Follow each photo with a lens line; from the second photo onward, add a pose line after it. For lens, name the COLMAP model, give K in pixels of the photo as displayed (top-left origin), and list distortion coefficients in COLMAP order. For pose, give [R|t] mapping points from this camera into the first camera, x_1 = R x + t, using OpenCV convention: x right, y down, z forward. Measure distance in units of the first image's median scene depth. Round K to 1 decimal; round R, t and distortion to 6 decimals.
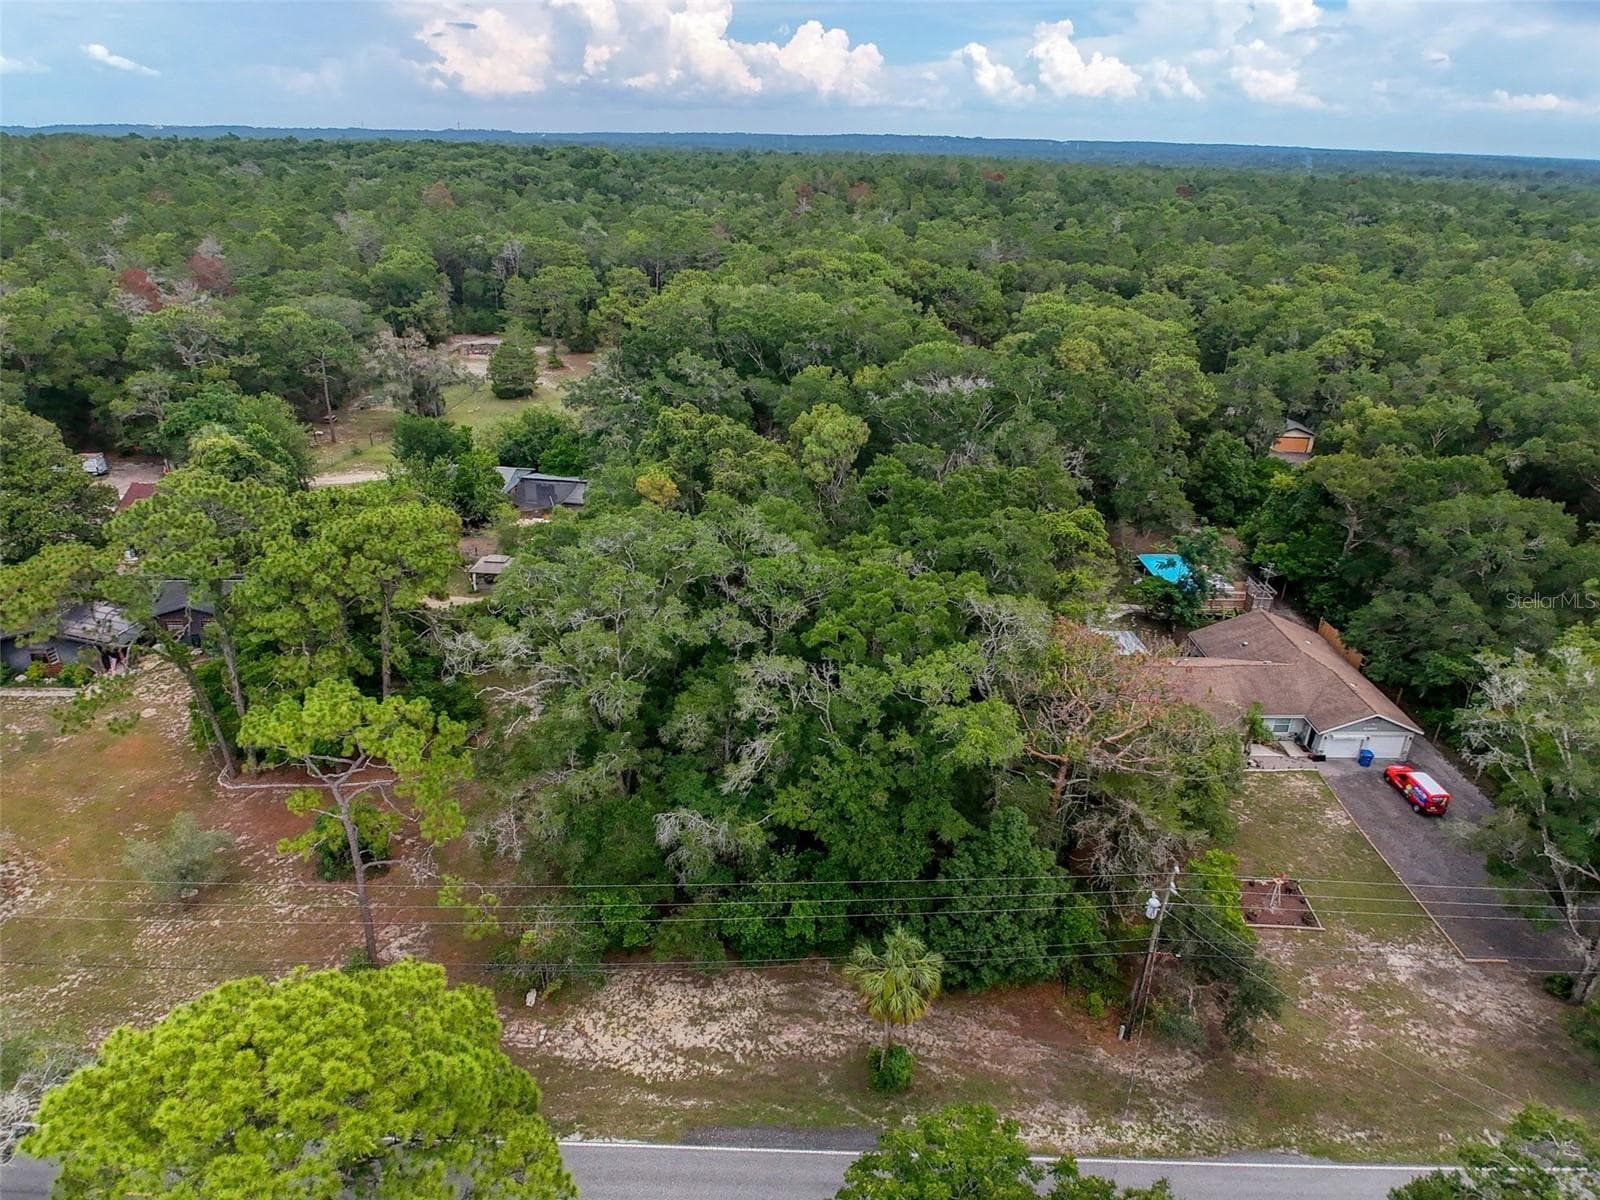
lens RADIAL K [[1008.0, 0, 795.7], [0, 1008.0, 584.7], [0, 0, 1]] dist [0.030185, -0.034938]
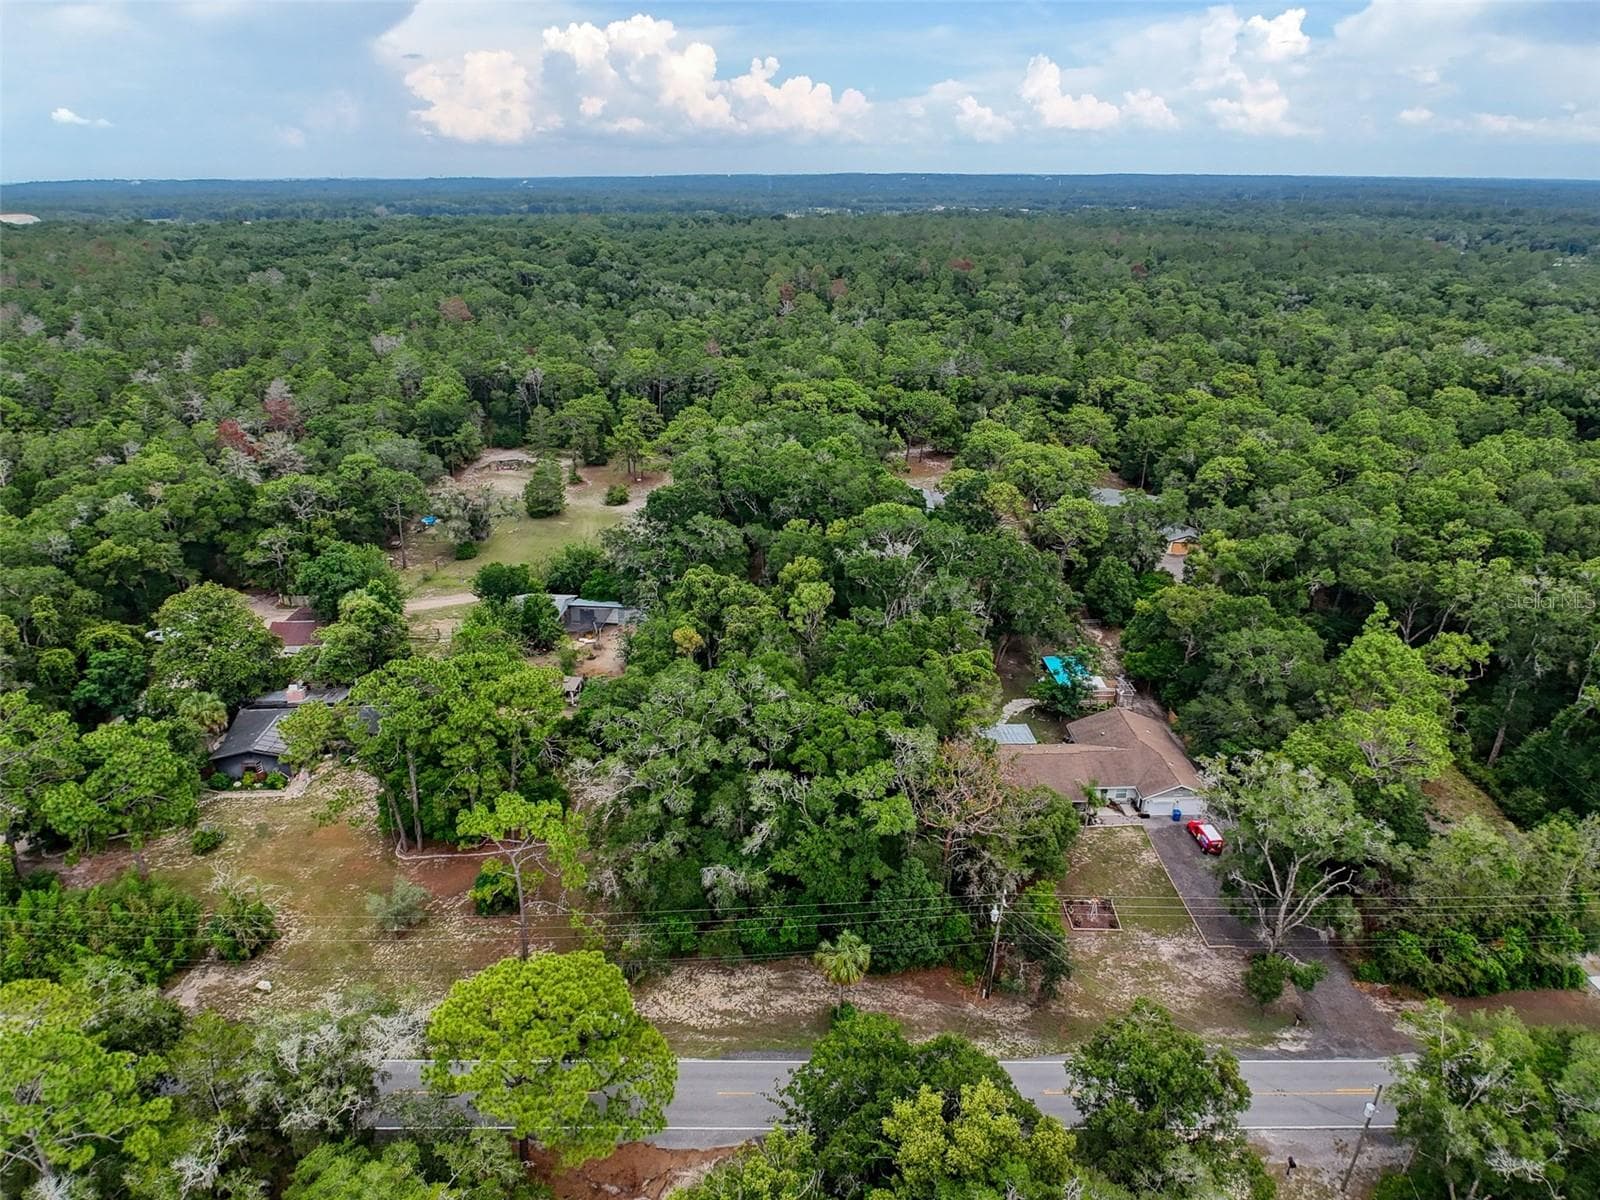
lens RADIAL K [[1041.6, 0, 809.7], [0, 1041.6, 579.8], [0, 0, 1]] dist [0.011485, -0.014195]
pose [[0.999554, -0.021566, 0.020647, 0.016550], [0.022415, 0.998874, -0.041814, -0.166784], [-0.019722, 0.042258, 0.998912, -0.717677]]
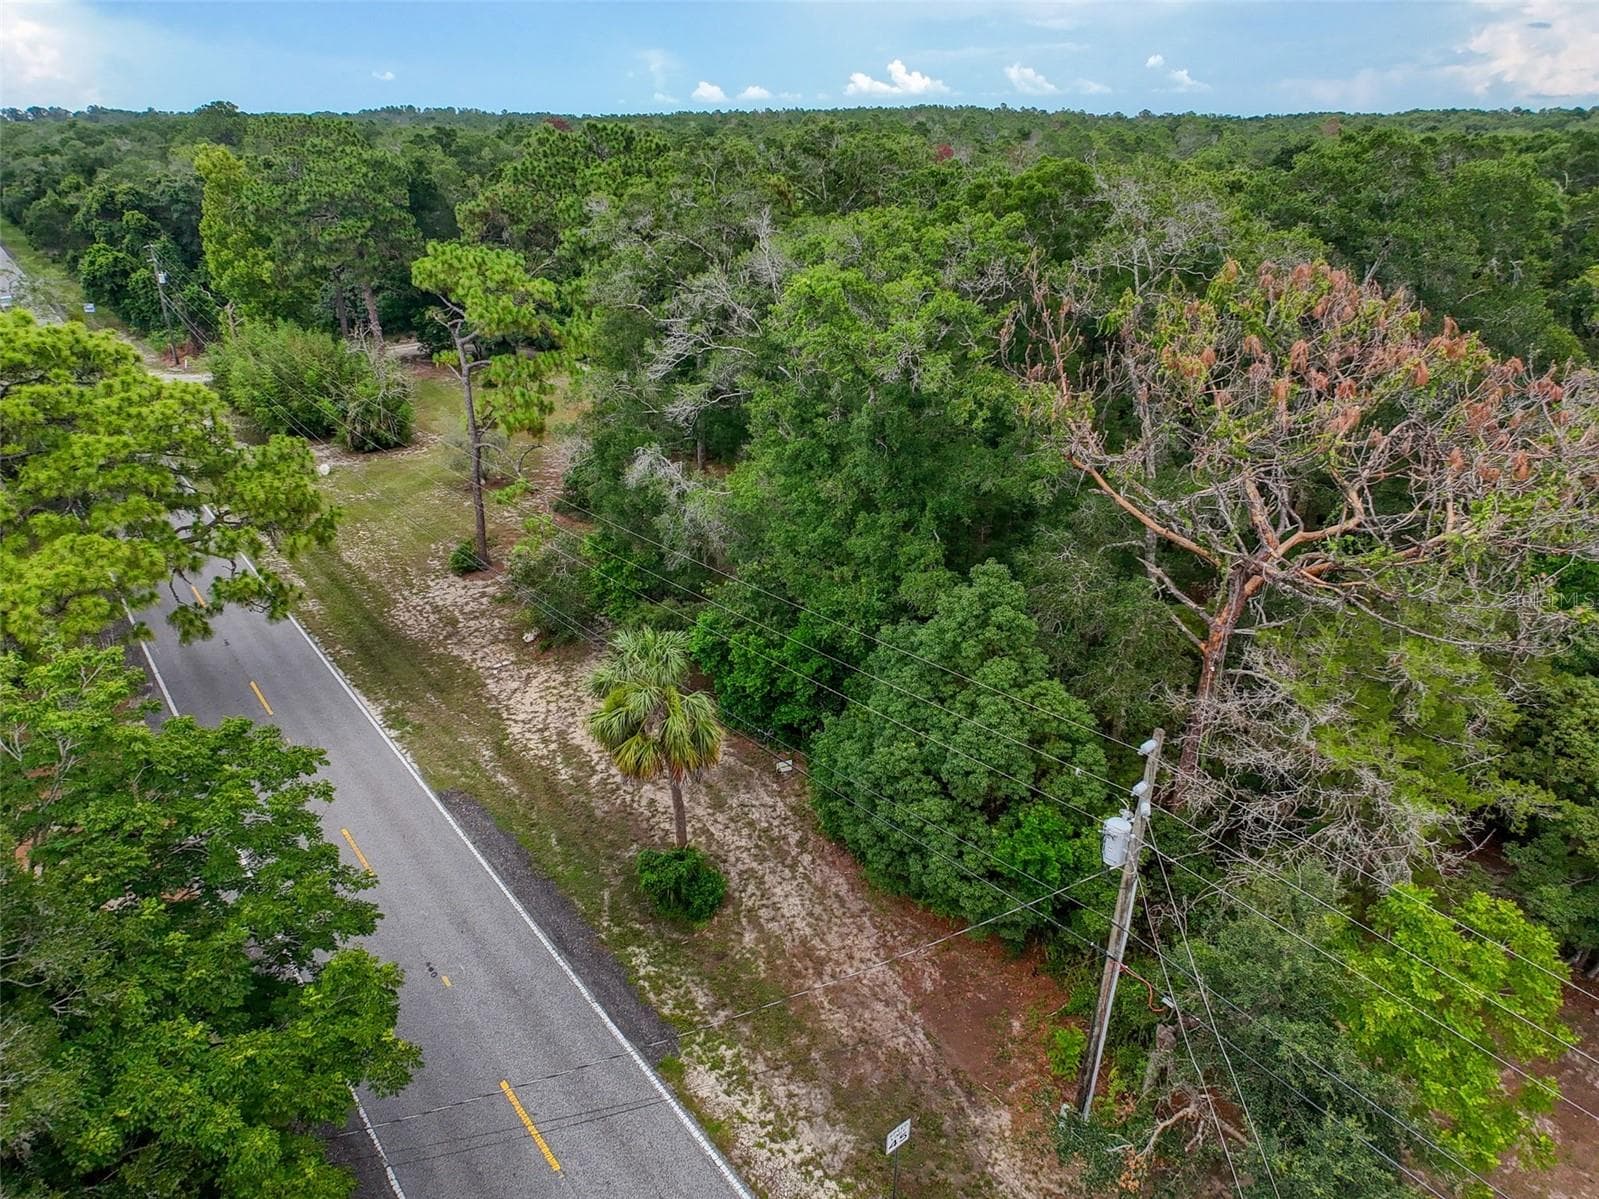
lens RADIAL K [[996.1, 0, 796.5], [0, 996.1, 585.2], [0, 0, 1]] dist [0.033641, -0.036318]
pose [[0.639776, 0.300840, -0.707236, 0.487171], [-0.312605, 0.942509, 0.118132, 0.195474], [0.702115, 0.145508, 0.697038, 0.556066]]
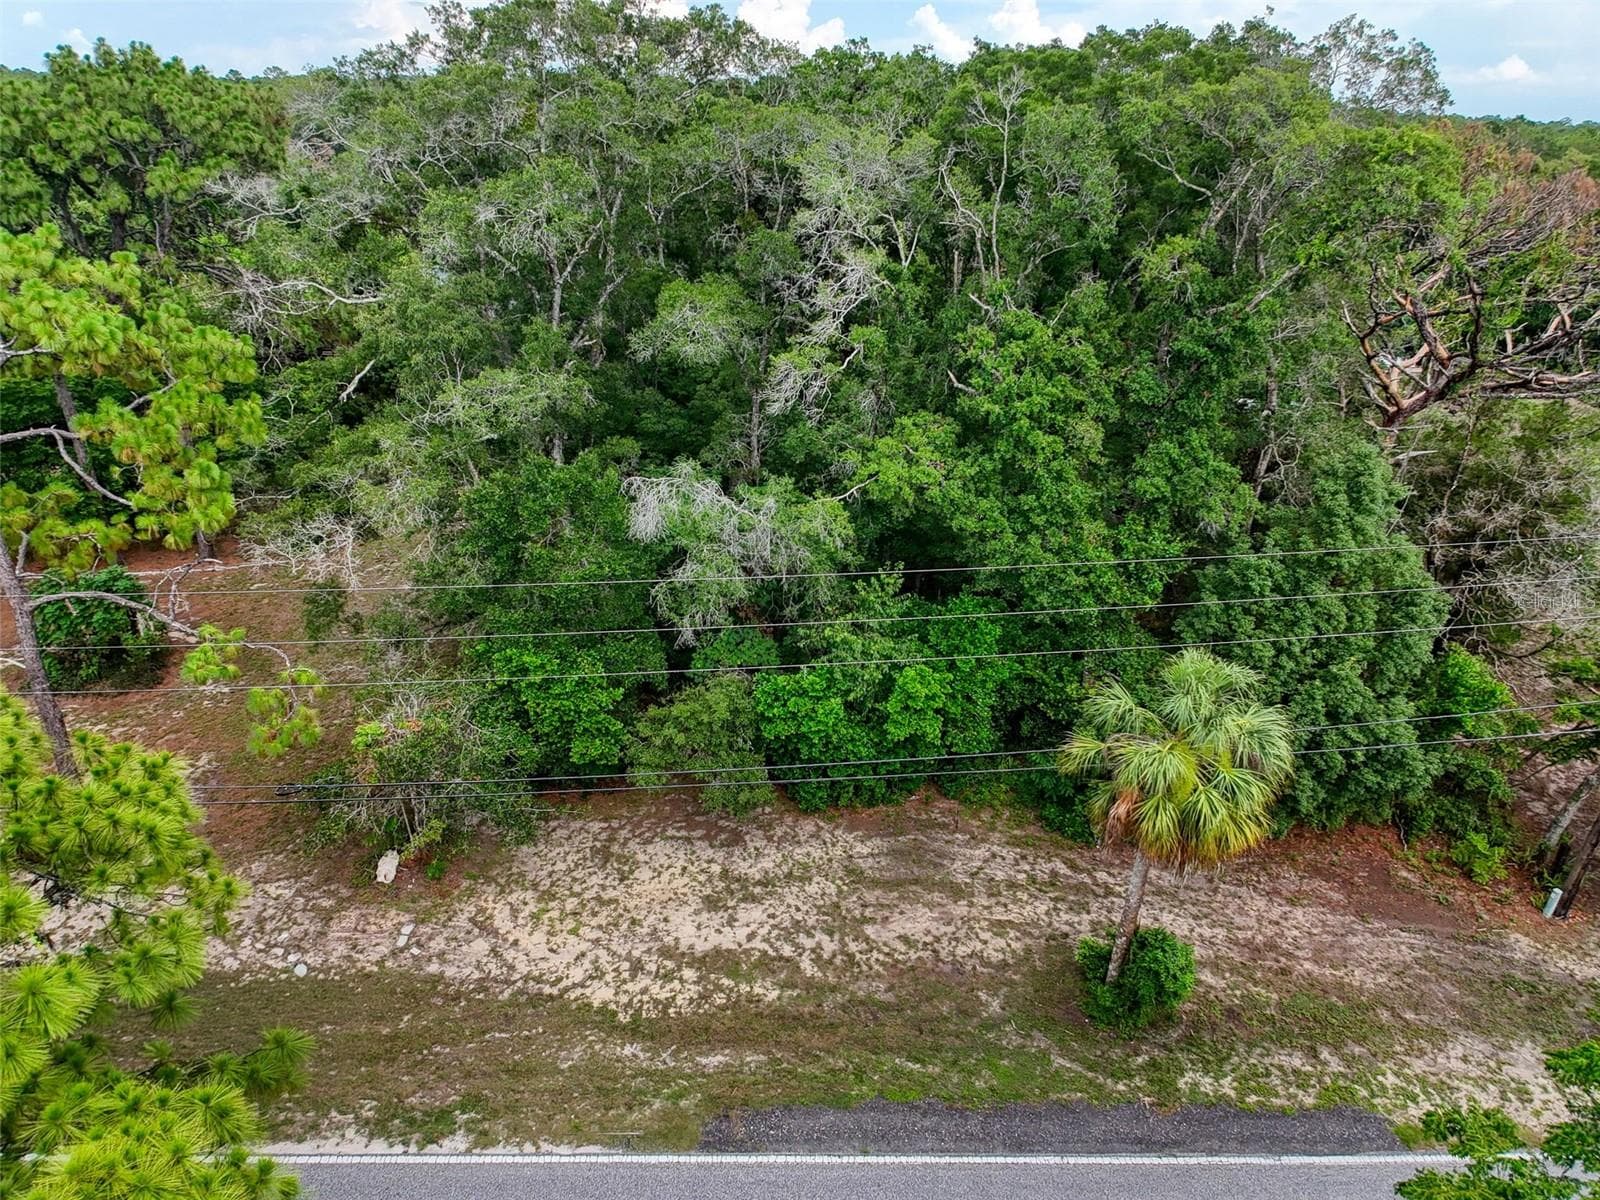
lens RADIAL K [[994.7, 0, 797.7], [0, 994.7, 598.6], [0, 0, 1]] dist [0.030141, -0.034361]
pose [[0.999491, -0.017180, 0.026869, -0.069015], [0.016508, 0.999550, 0.025035, 0.267165], [-0.027287, -0.024578, 0.999325, 0.505290]]
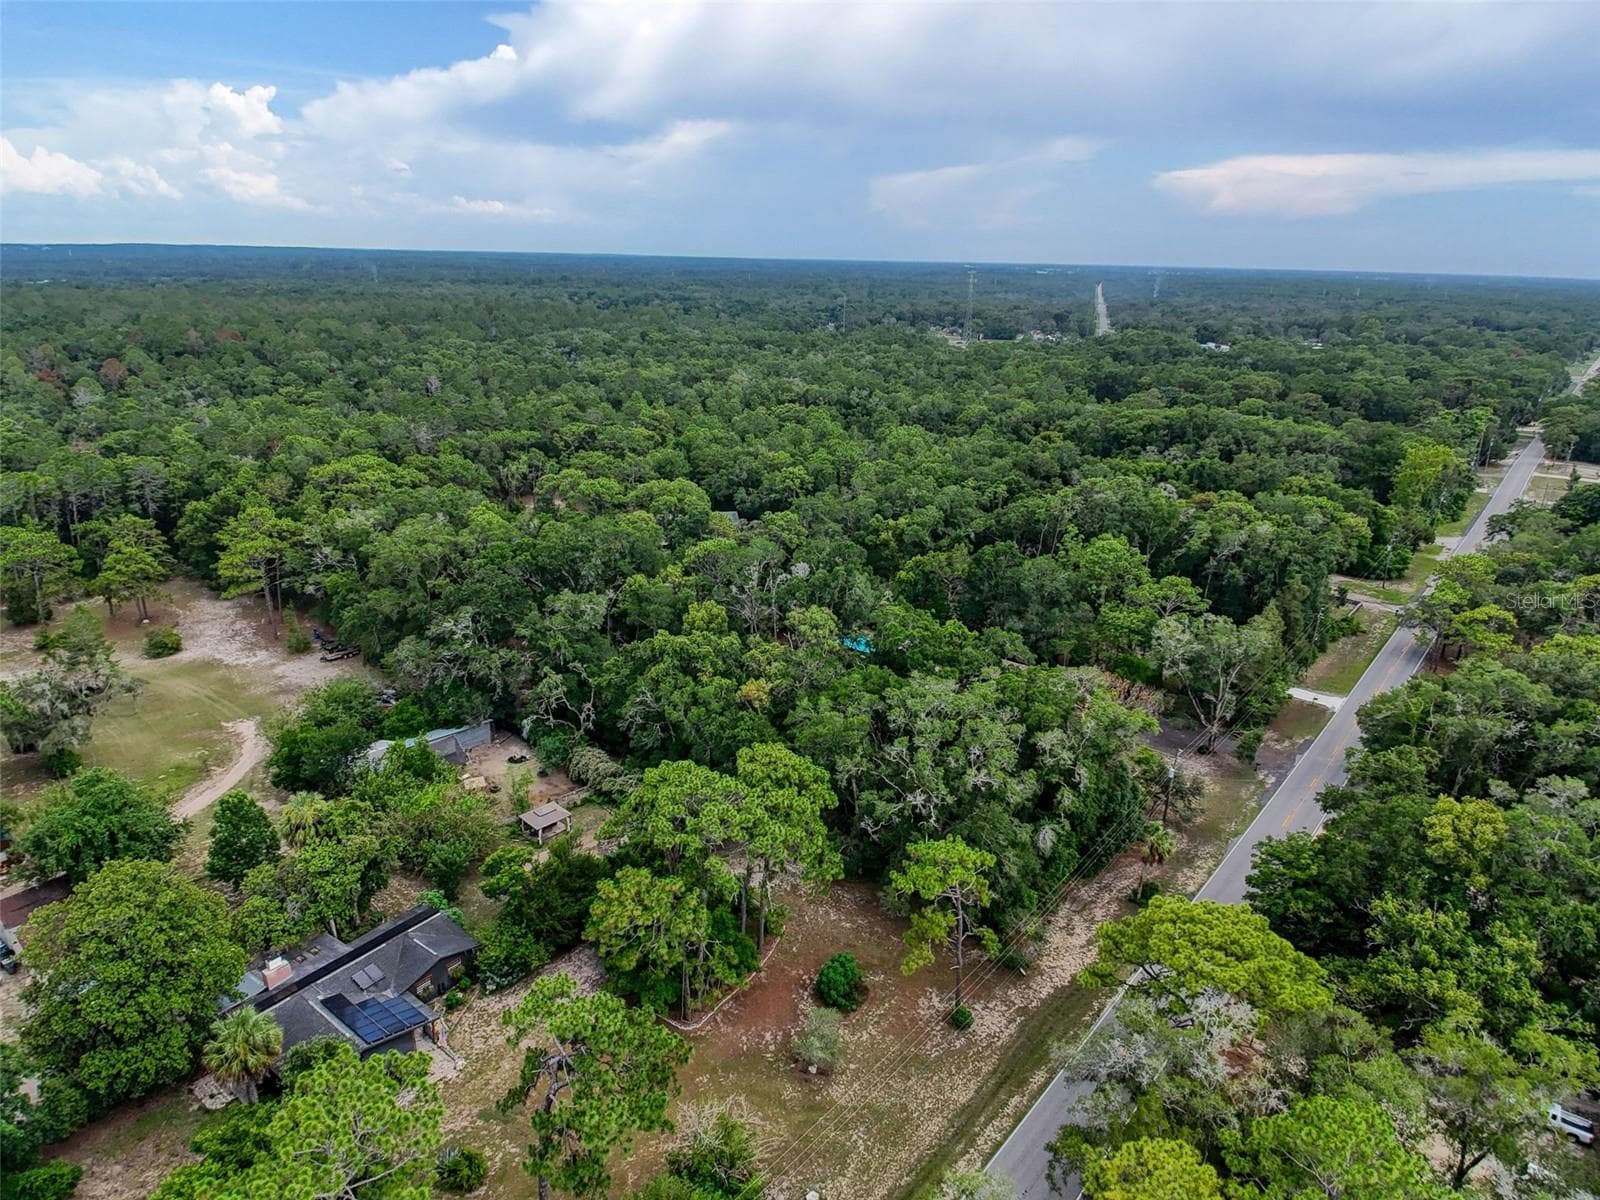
lens RADIAL K [[1017.7, 0, 800.0], [0, 1017.7, 600.0], [0, 0, 1]] dist [0.039994, -0.049085]
pose [[0.626103, -0.266388, 0.732825, -1.628901], [0.313043, 0.946640, 0.076658, -0.452645], [-0.714143, 0.181410, 0.676085, -0.031420]]
